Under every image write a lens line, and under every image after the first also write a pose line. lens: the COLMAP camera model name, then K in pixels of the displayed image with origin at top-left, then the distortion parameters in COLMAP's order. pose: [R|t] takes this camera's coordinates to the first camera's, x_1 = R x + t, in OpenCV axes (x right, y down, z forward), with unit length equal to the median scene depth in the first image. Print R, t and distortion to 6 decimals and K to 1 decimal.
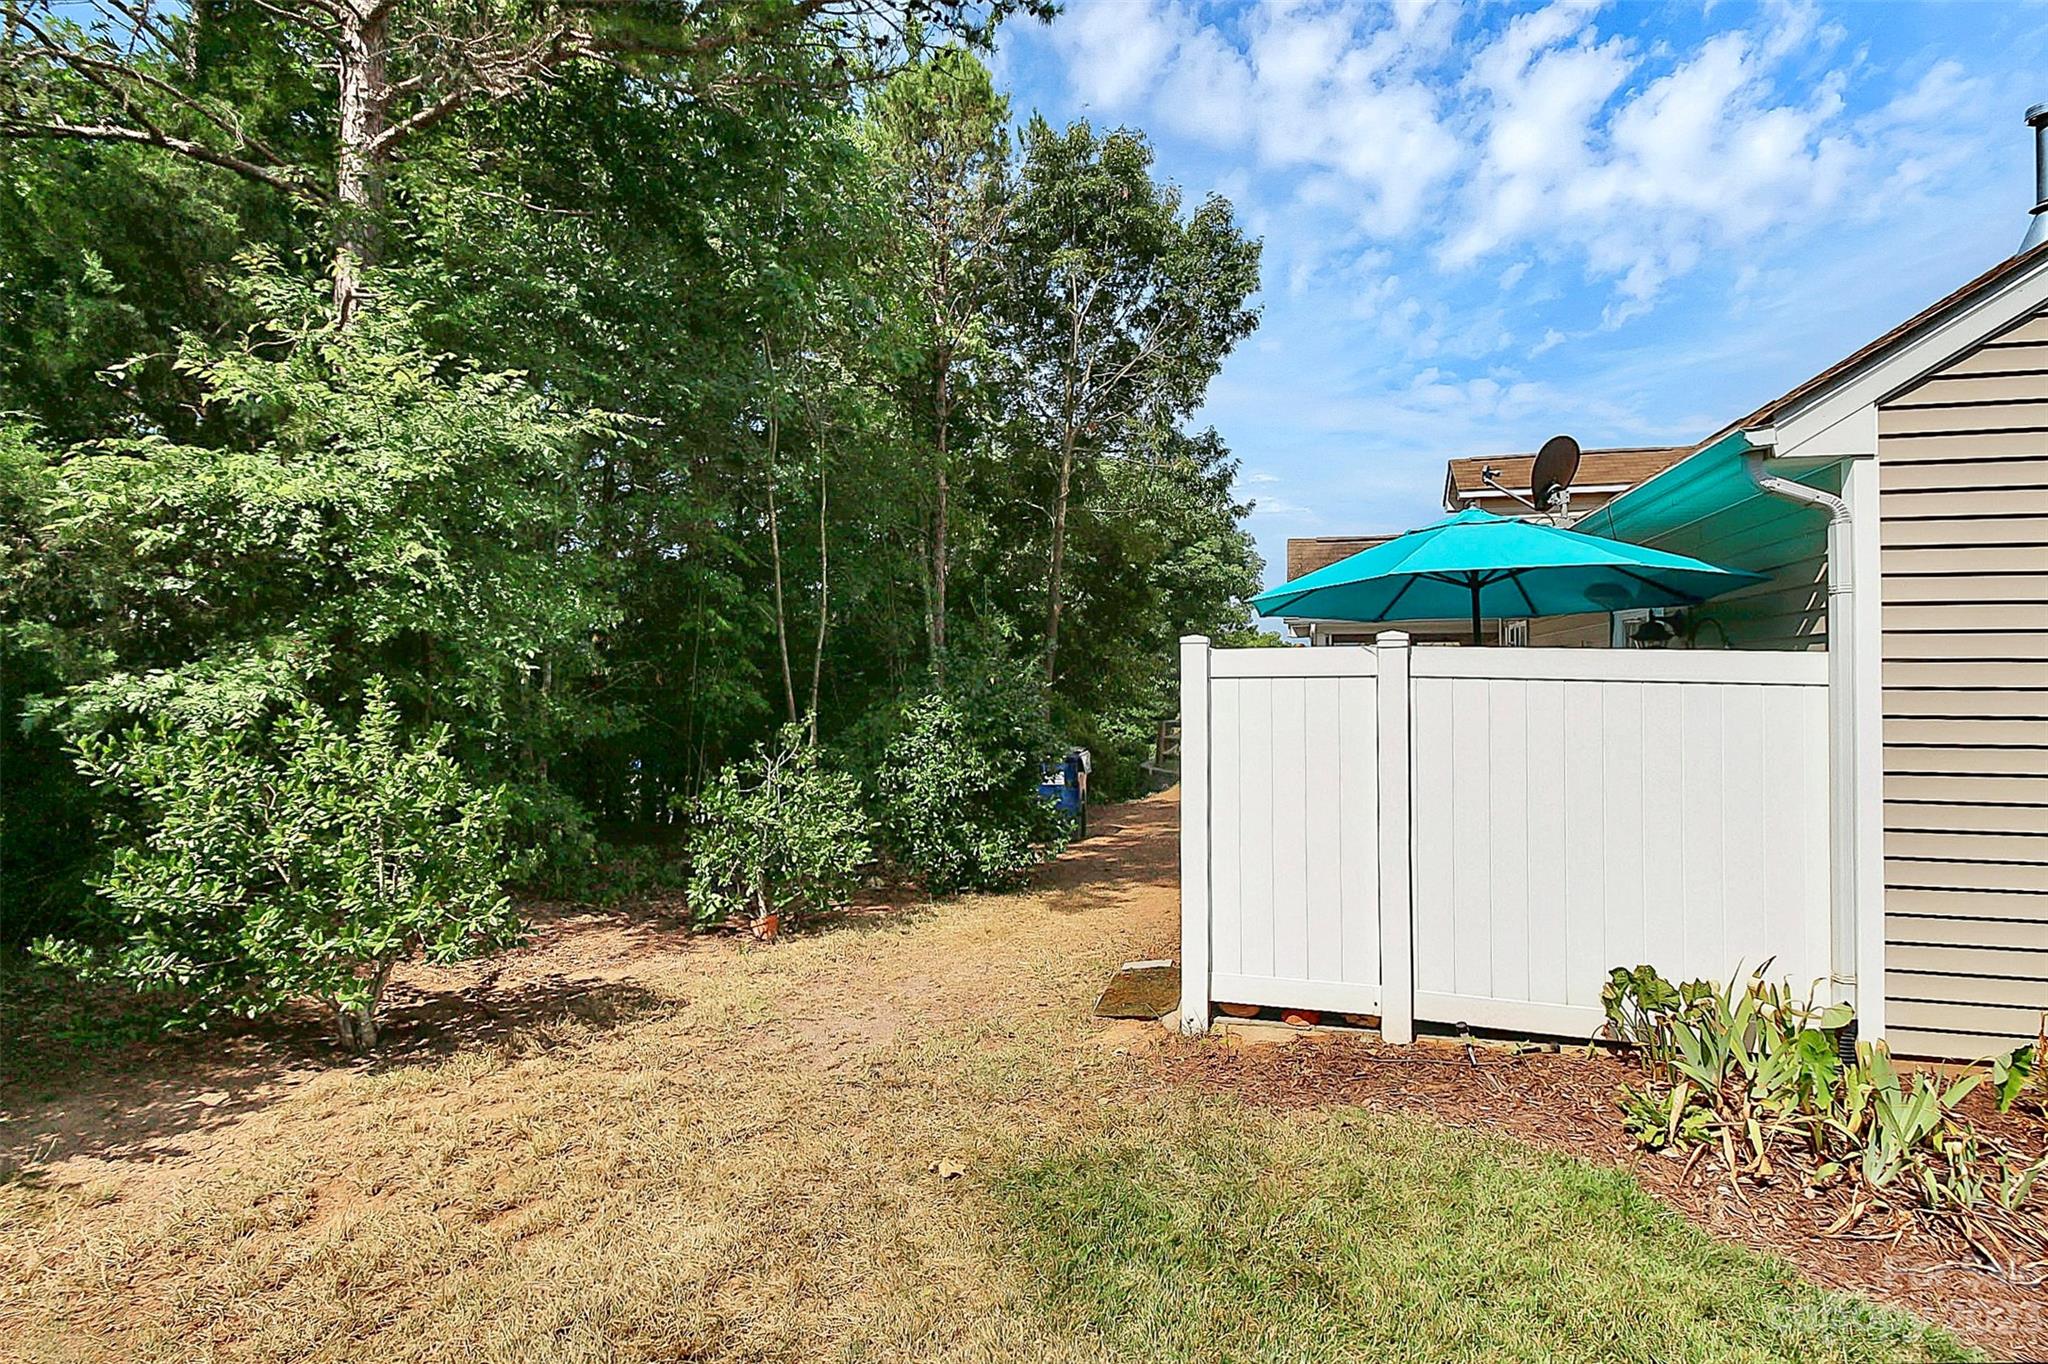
lens RADIAL K [[970.8, 0, 1019.1], [0, 970.8, 675.3], [0, 0, 1]] dist [0.001346, -0.013257]
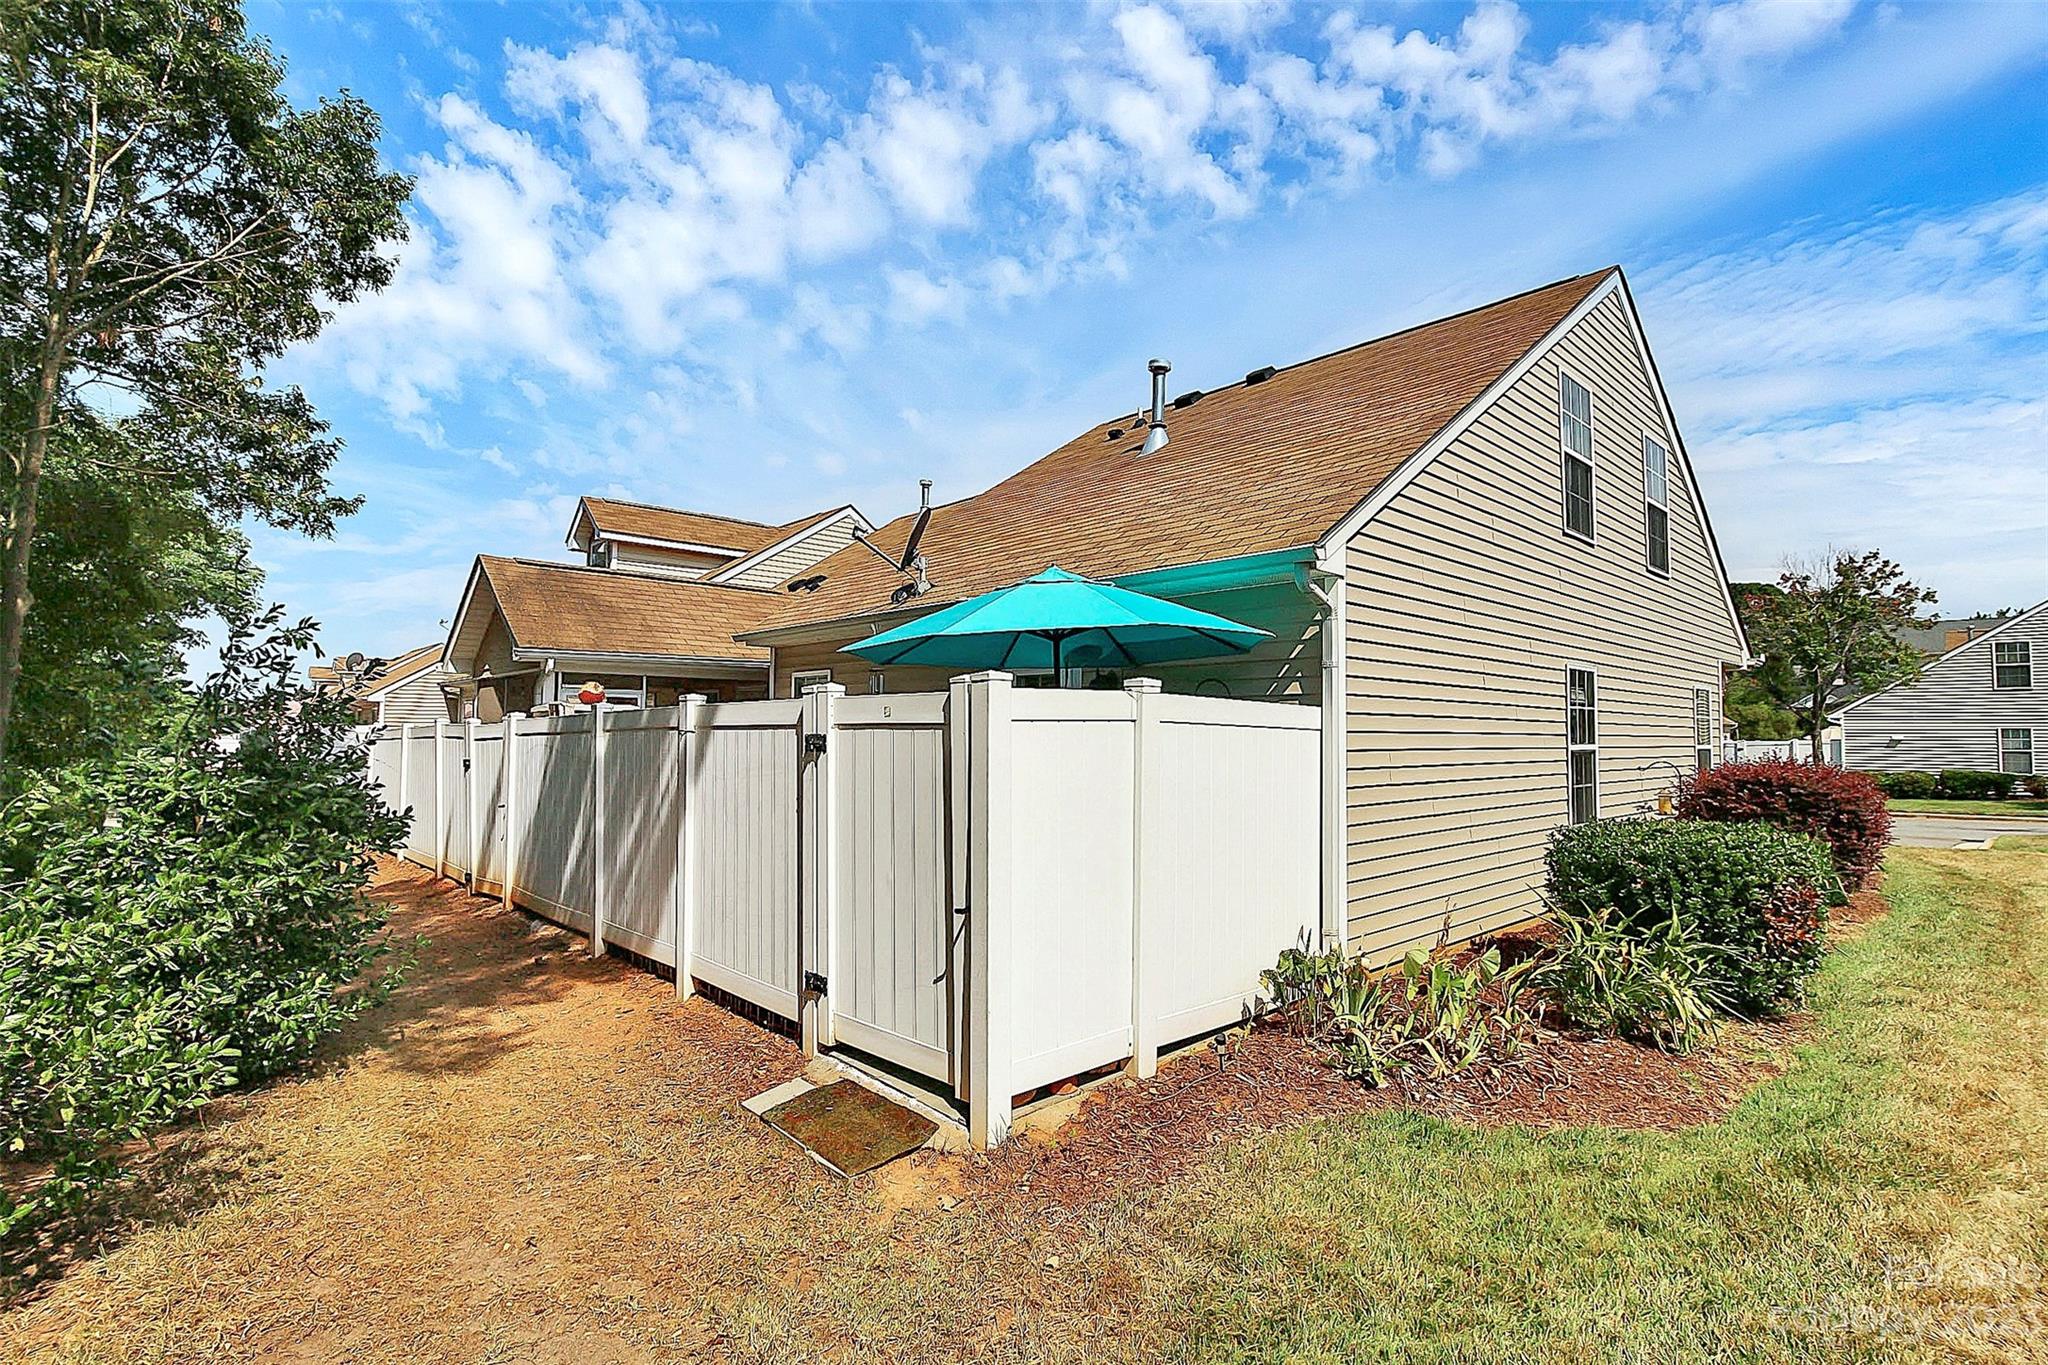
lens RADIAL K [[970.8, 0, 1019.1], [0, 970.8, 675.8], [0, 0, 1]] dist [0.001346, -0.013257]
pose [[0.508288, 0.047433, 0.859880, -0.161234], [-0.005516, 0.998641, -0.051826, 0.002146], [-0.861170, 0.021600, 0.507859, 0.158182]]
